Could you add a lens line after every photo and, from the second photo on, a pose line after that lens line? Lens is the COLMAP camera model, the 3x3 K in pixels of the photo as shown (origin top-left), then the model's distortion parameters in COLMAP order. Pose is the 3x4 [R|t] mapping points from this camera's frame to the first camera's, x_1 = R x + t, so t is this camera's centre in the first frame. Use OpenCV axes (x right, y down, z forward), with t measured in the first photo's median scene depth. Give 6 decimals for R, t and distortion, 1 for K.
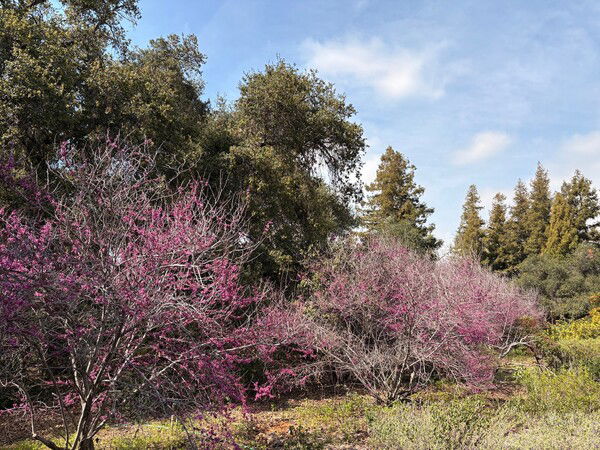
lens RADIAL K [[454.6, 0, 299.4], [0, 454.6, 220.6], [0, 0, 1]] dist [0.001118, -0.001401]
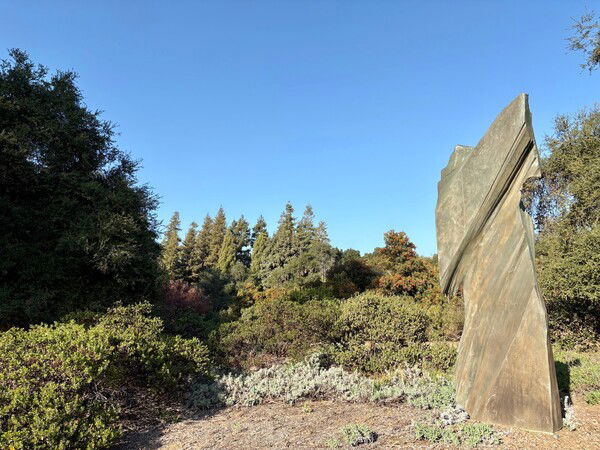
lens RADIAL K [[454.6, 0, 301.2], [0, 454.6, 224.0], [0, 0, 1]] dist [0.001118, -0.001401]
pose [[0.782183, 0.115598, 0.612231, -0.192143], [-0.130708, 0.991216, -0.020164, -0.075420], [-0.609184, -0.064252, 0.790422, -0.376374]]
